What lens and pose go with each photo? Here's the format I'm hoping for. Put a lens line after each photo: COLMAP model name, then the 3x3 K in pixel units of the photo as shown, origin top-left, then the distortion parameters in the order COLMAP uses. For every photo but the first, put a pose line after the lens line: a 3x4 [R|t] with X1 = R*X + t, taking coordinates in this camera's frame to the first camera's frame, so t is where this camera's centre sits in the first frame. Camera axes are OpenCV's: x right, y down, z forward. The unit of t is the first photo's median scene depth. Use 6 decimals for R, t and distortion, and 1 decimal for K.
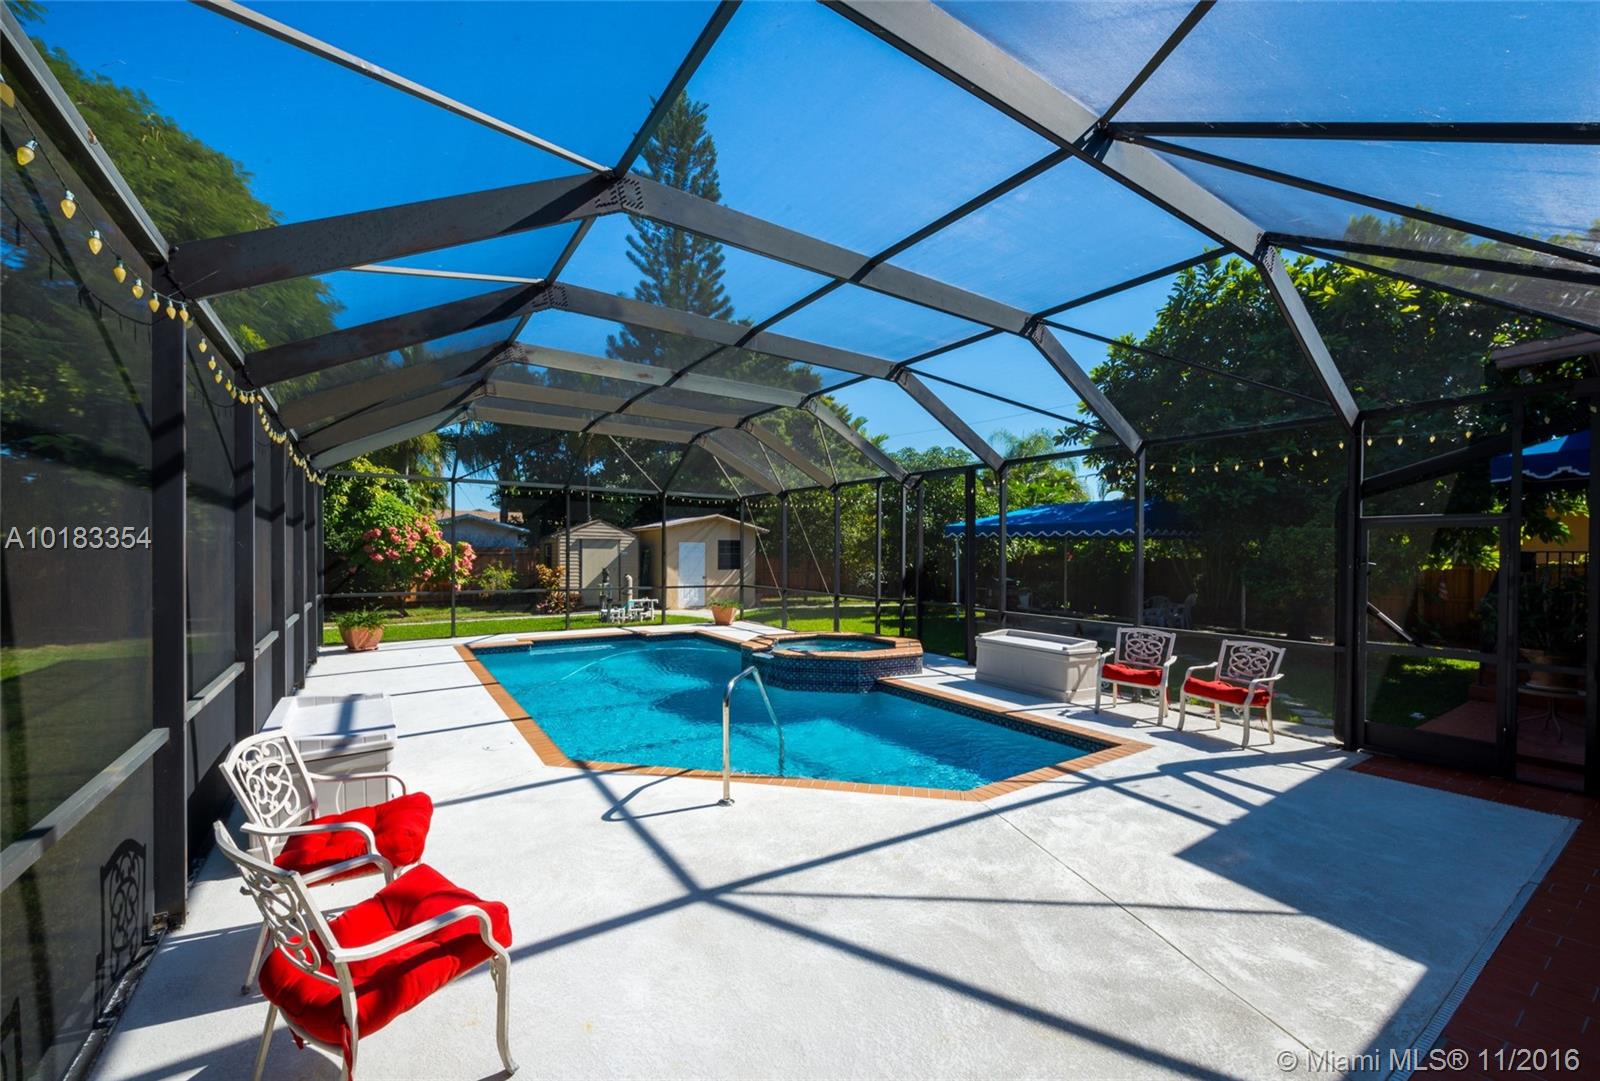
lens RADIAL K [[639.0, 0, 797.8], [0, 639.0, 547.7], [0, 0, 1]] dist [-0.001142, -0.000099]
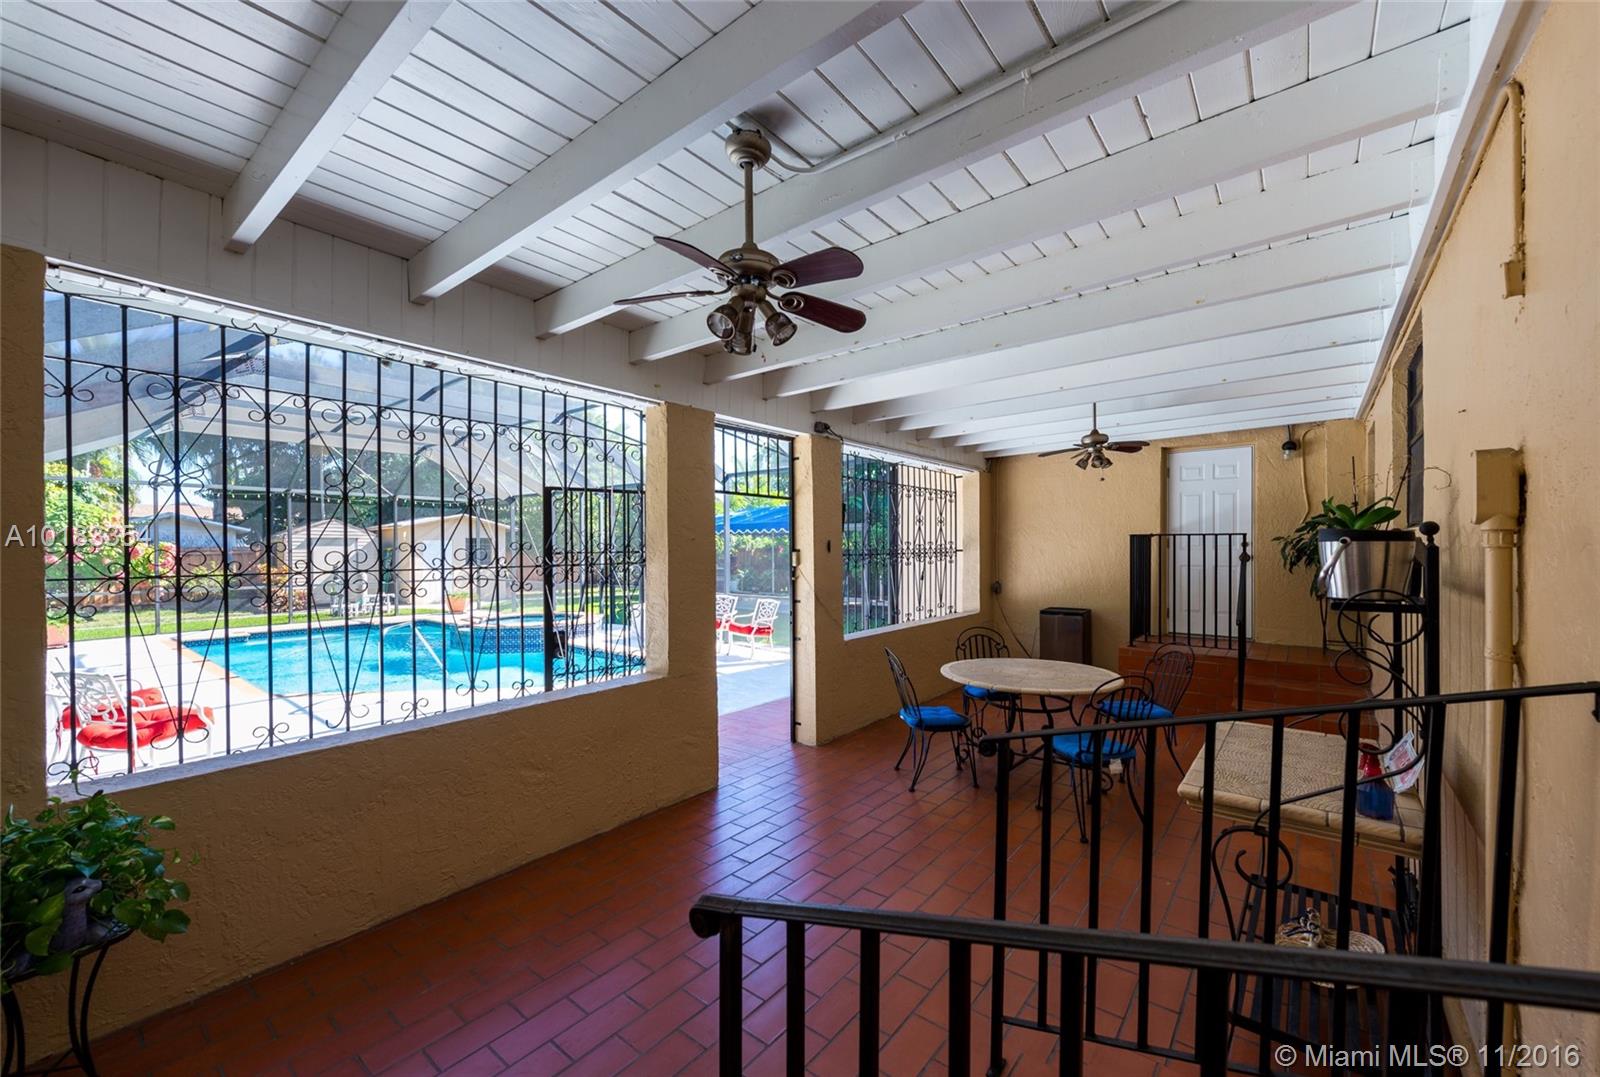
lens RADIAL K [[639.0, 0, 797.8], [0, 639.0, 545.7], [0, 0, 1]] dist [-0.001142, -0.000099]
pose [[0.954228, -0.009069, 0.298941, 0.101887], [0.008492, 0.999959, 0.003230, 0.001766], [-0.298958, -0.000544, 0.954266, -0.211951]]
